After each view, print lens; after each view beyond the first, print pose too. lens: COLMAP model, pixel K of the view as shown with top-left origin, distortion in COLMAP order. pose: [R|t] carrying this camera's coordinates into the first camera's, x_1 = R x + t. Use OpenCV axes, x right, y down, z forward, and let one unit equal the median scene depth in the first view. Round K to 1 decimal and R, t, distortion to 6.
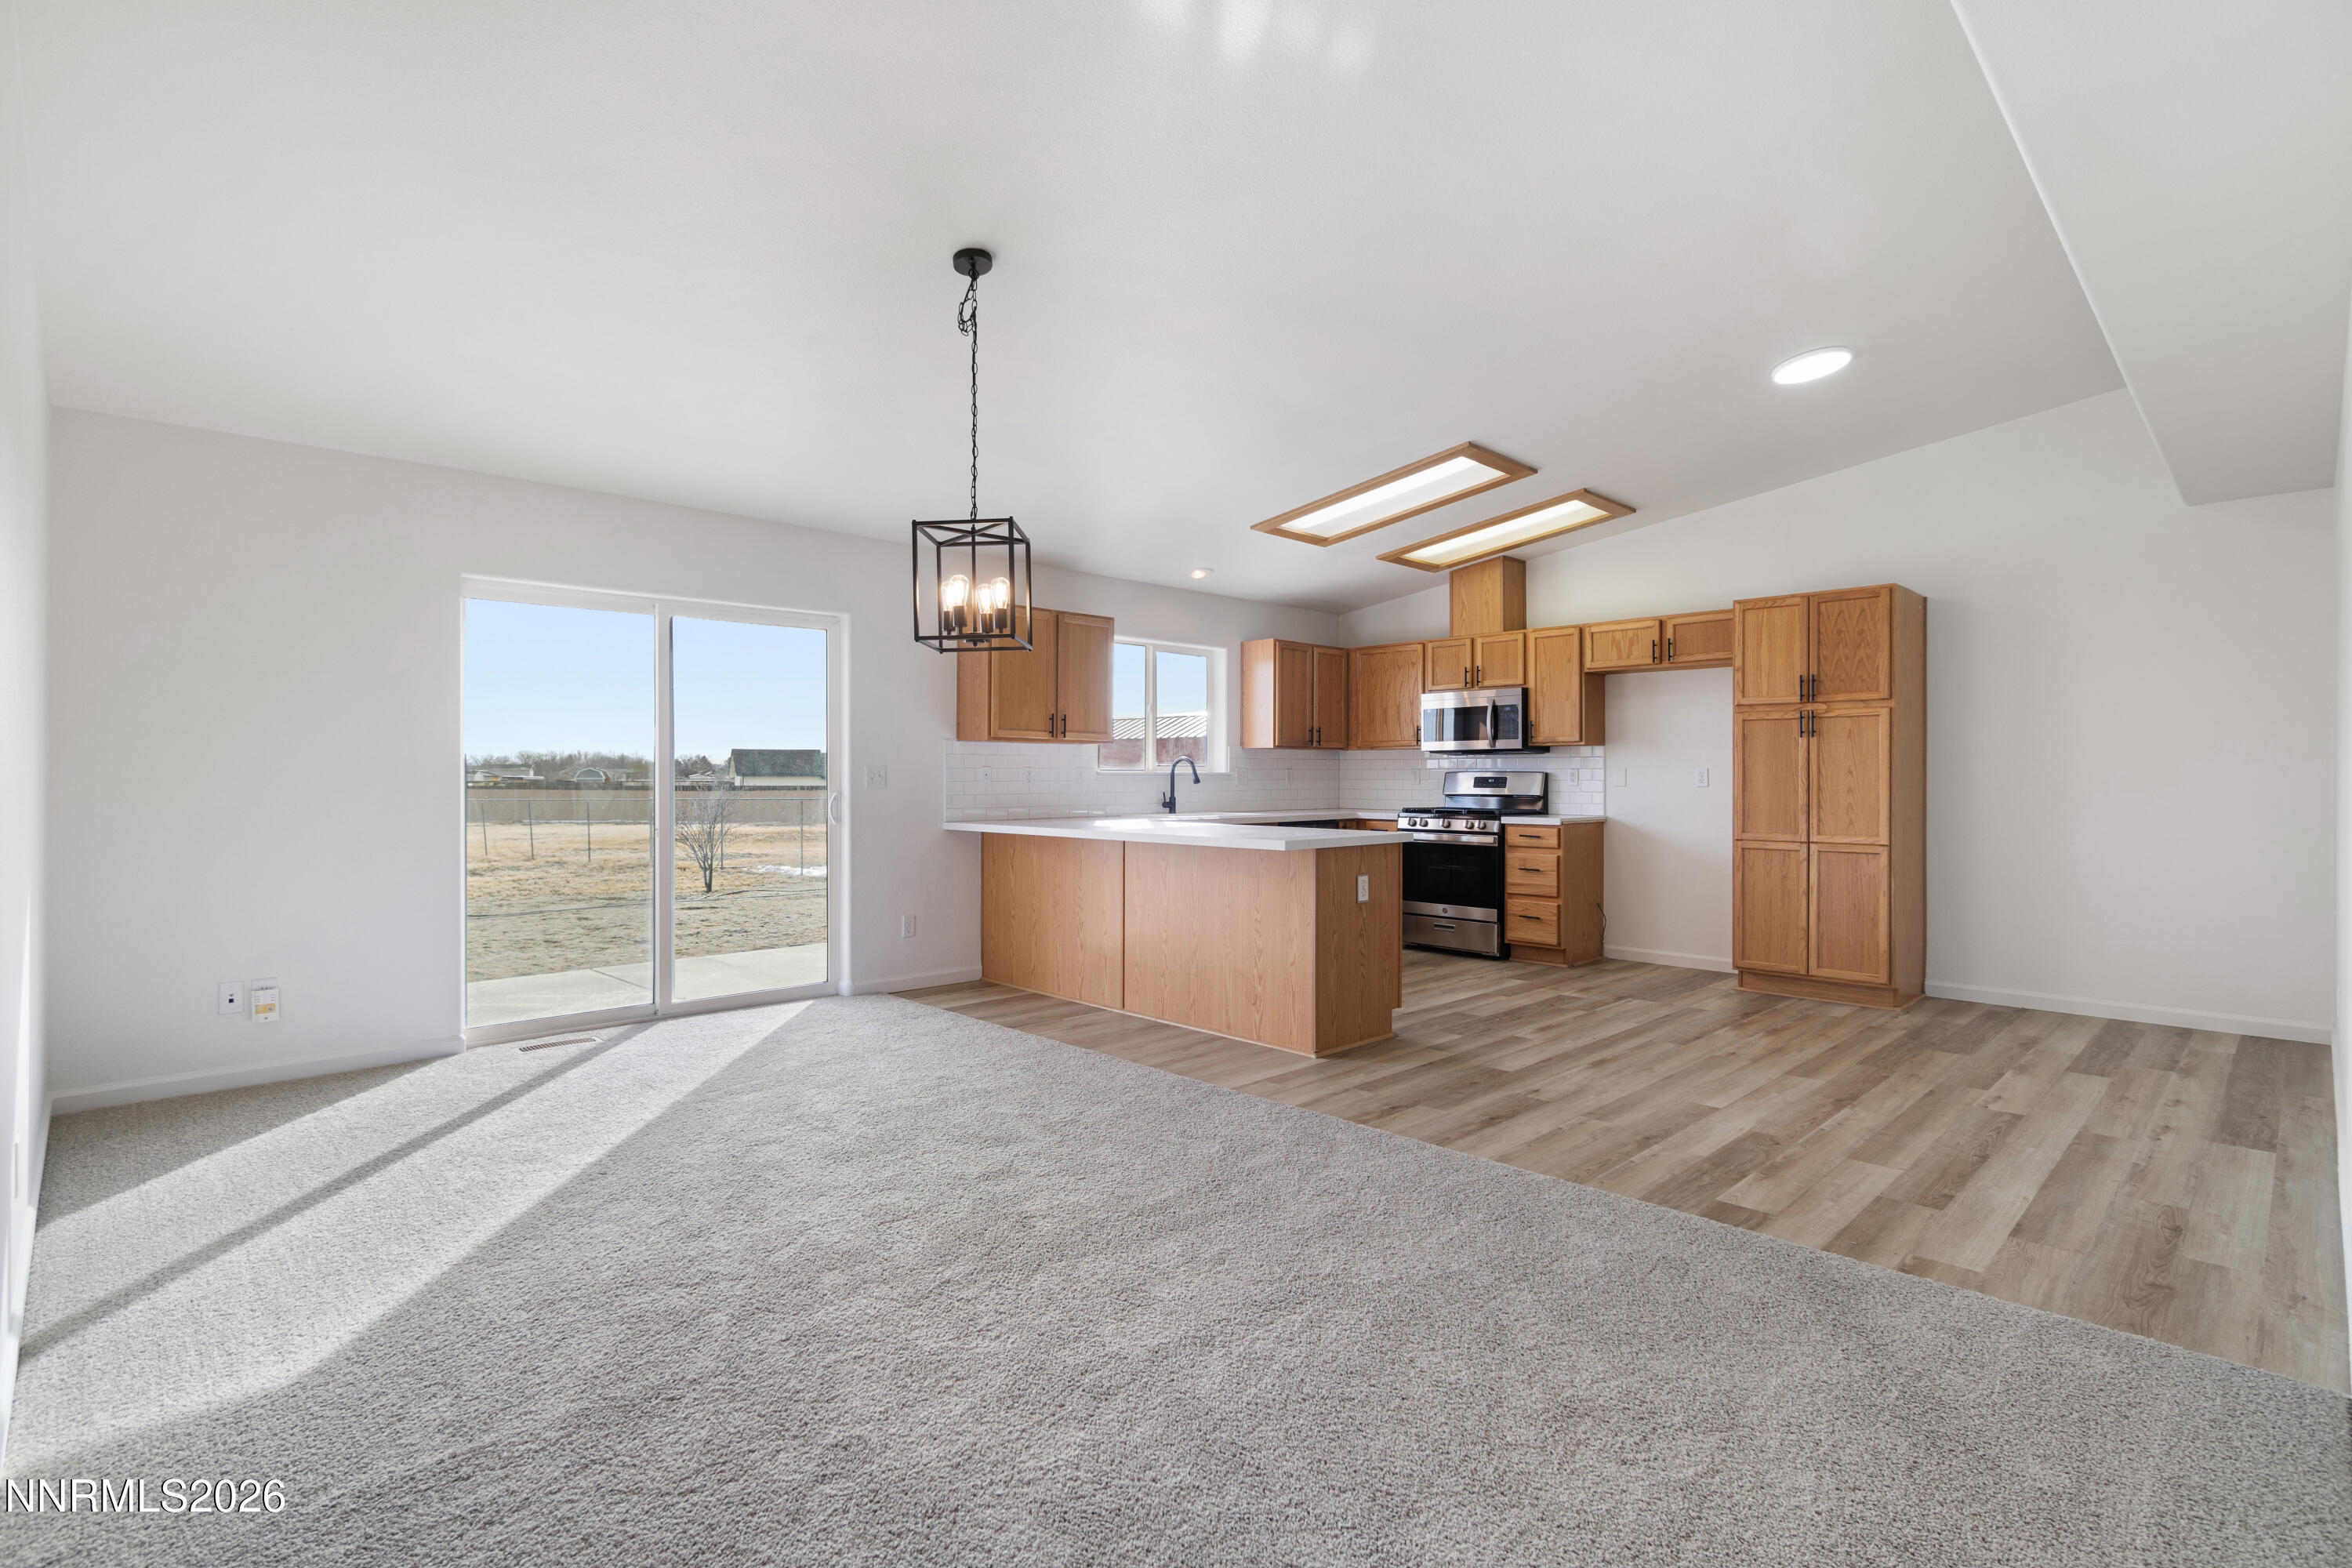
lens RADIAL K [[1104.9, 0, 1176.0], [0, 1104.9, 784.0], [0, 0, 1]] dist [0.003538, 0.001325]
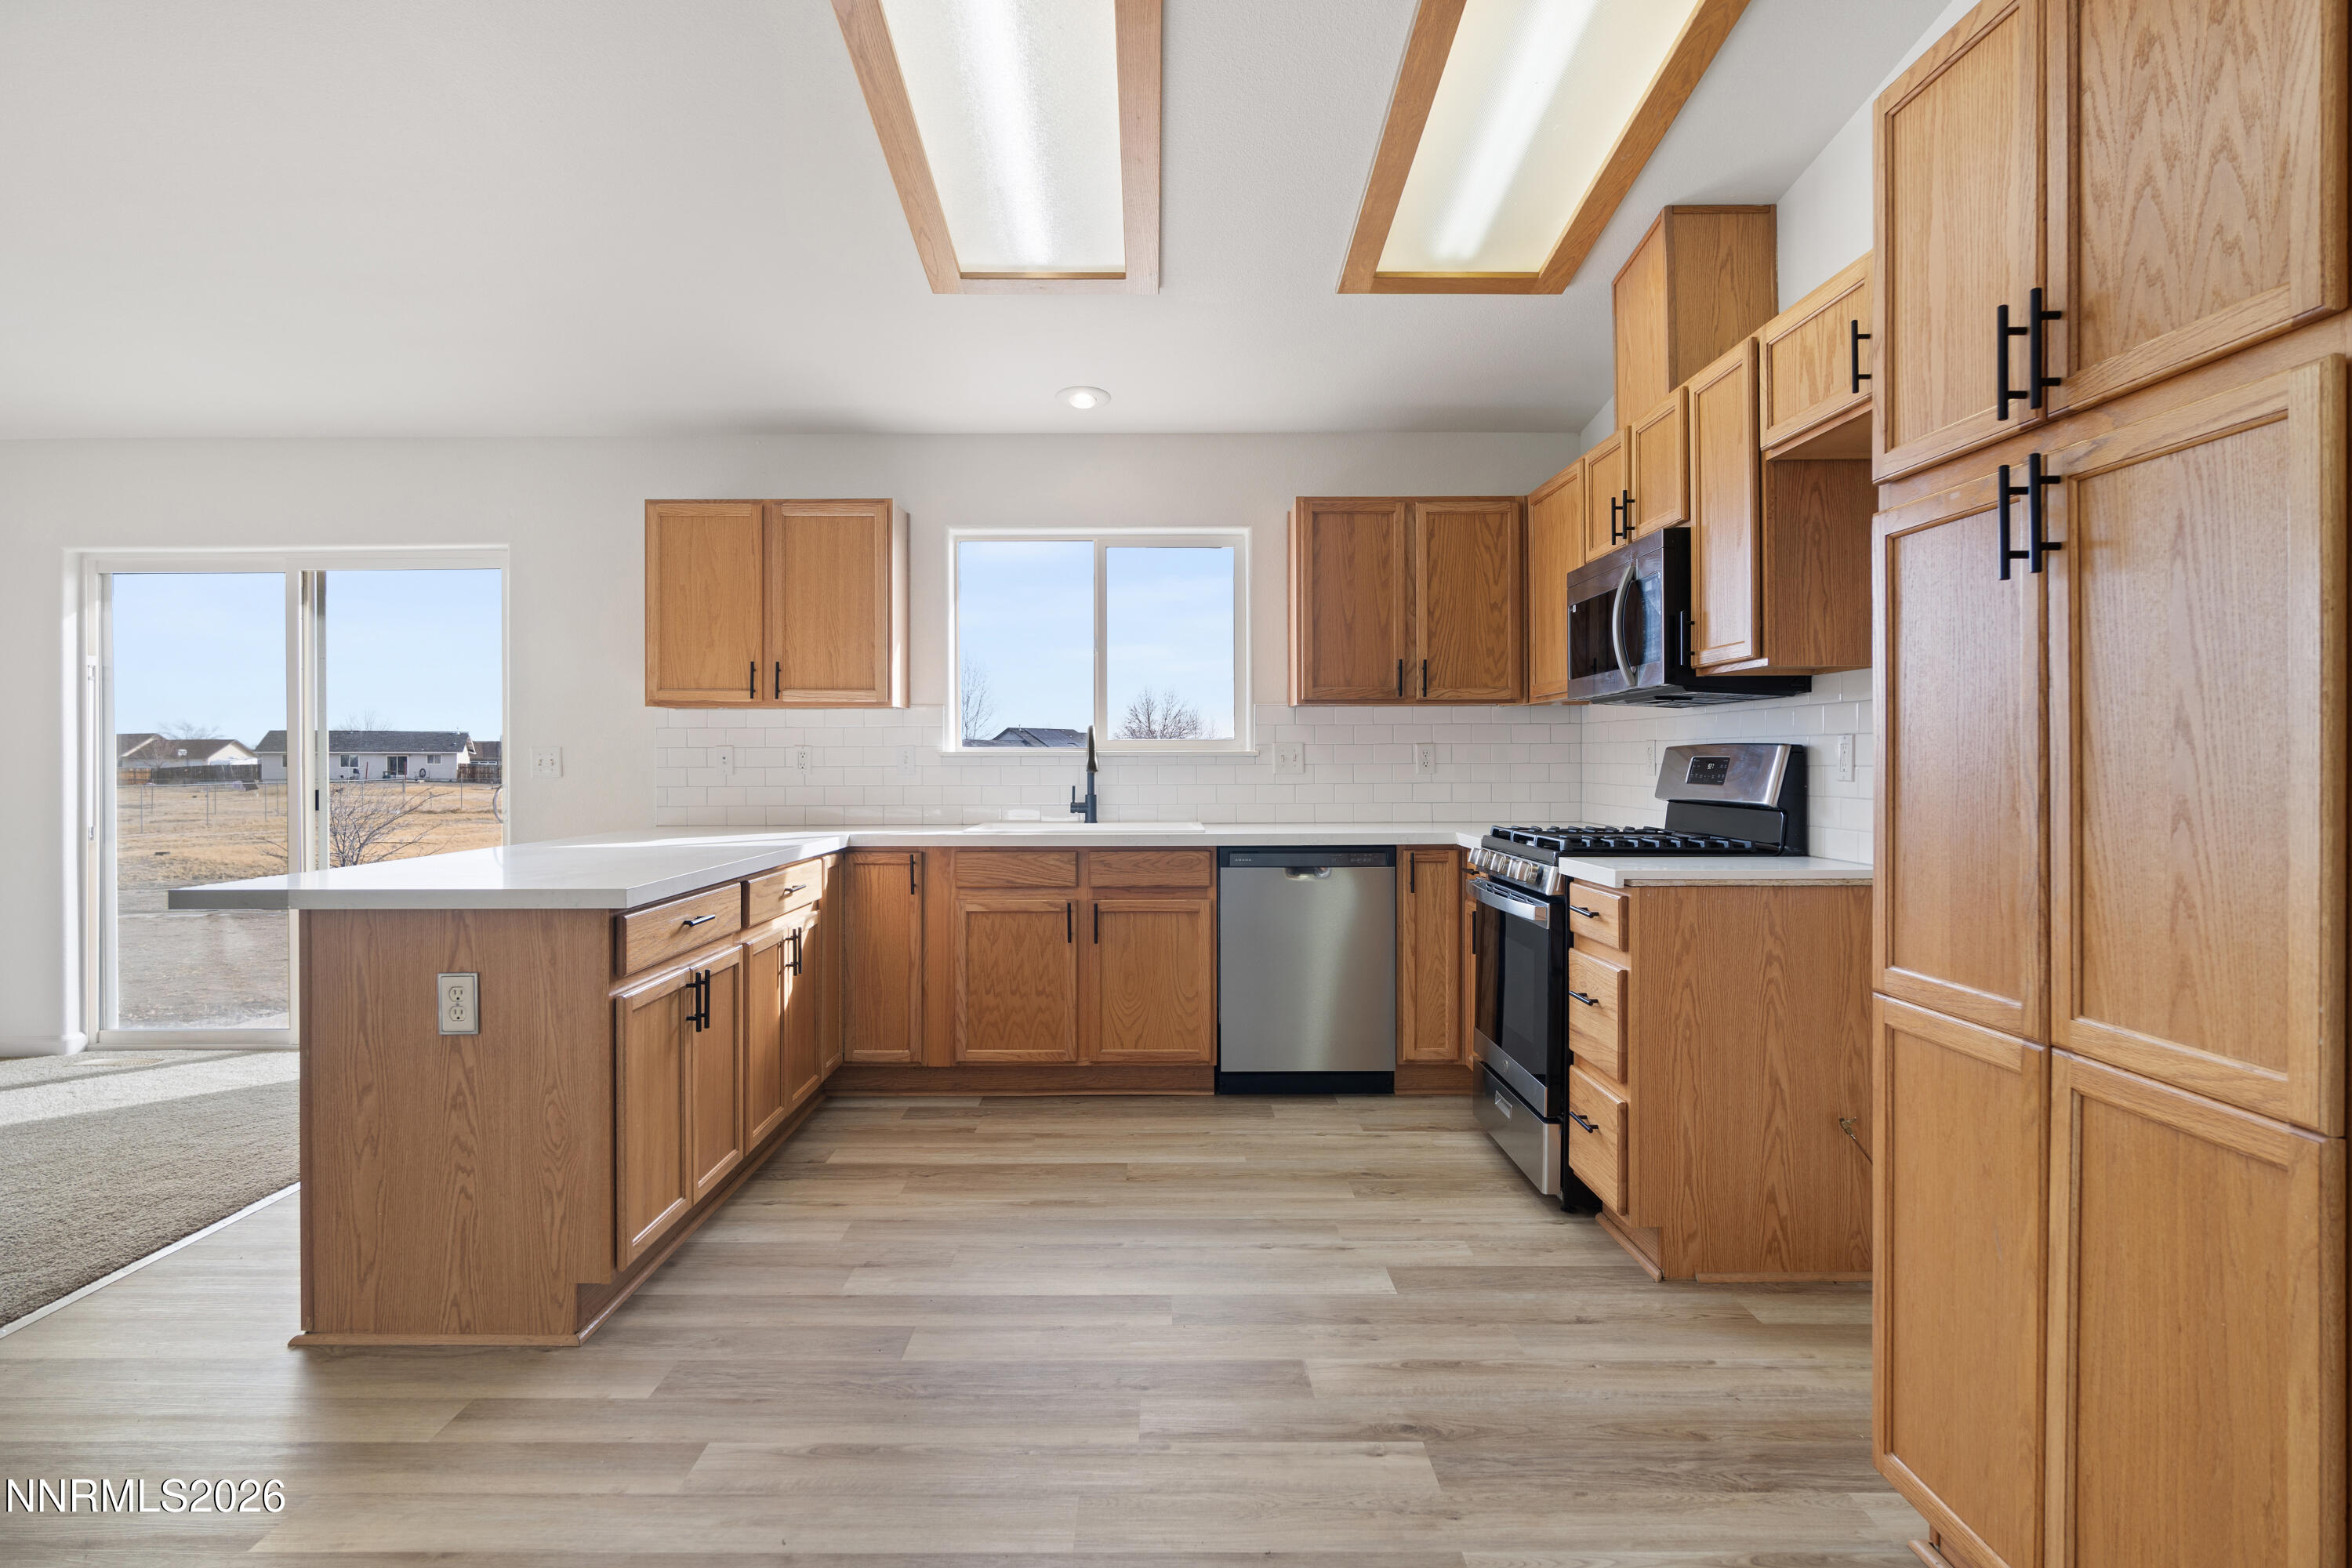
lens RADIAL K [[1280.7, 0, 1169.4], [0, 1280.7, 767.1], [0, 0, 1]] dist [-0.010484, 0.000685]
pose [[0.715897, -0.000556, -0.698206, 0.924211], [-0.001313, 0.999997, -0.002144, -0.002438], [0.698205, 0.002452, 0.715894, 1.024402]]
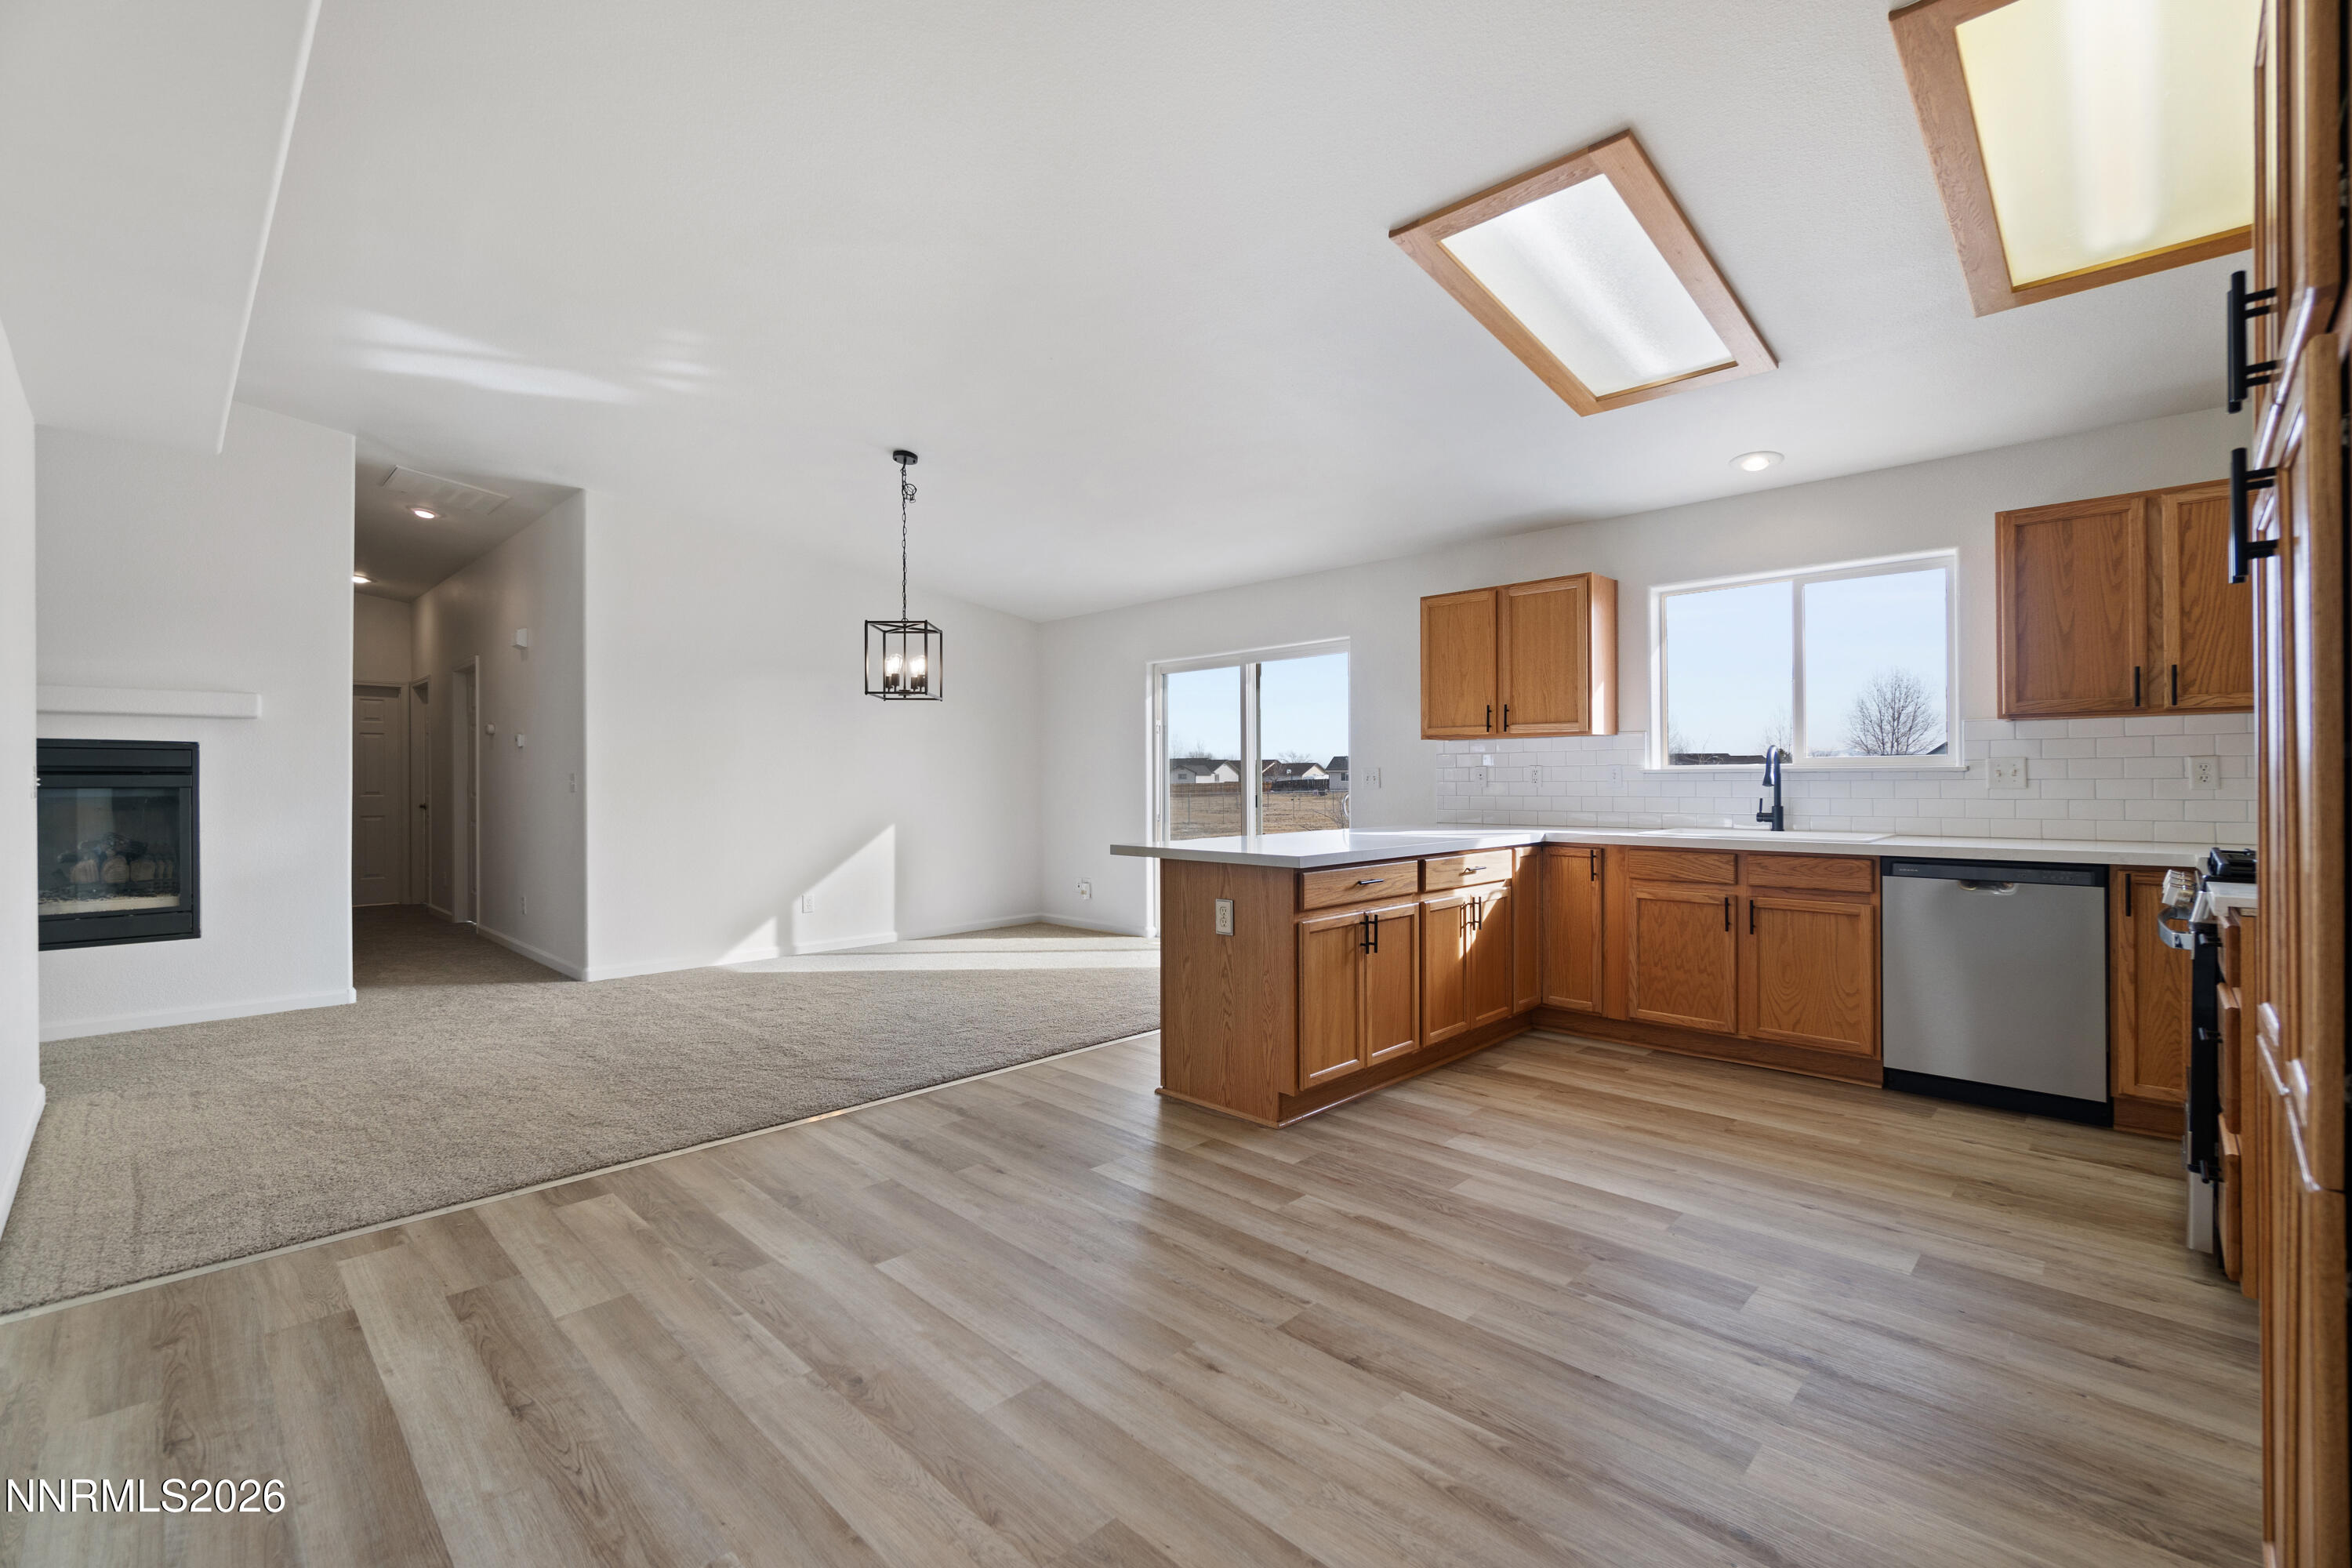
lens RADIAL K [[1019.2, 0, 1159.8], [0, 1019.2, 783.6], [0, 0, 1]] dist [-0.003170, -0.000379]
pose [[0.009747, 0.002168, -0.999950, 1.118916], [-0.002701, 0.999994, 0.002142, -0.003715], [0.999949, 0.002680, 0.009753, 1.170670]]
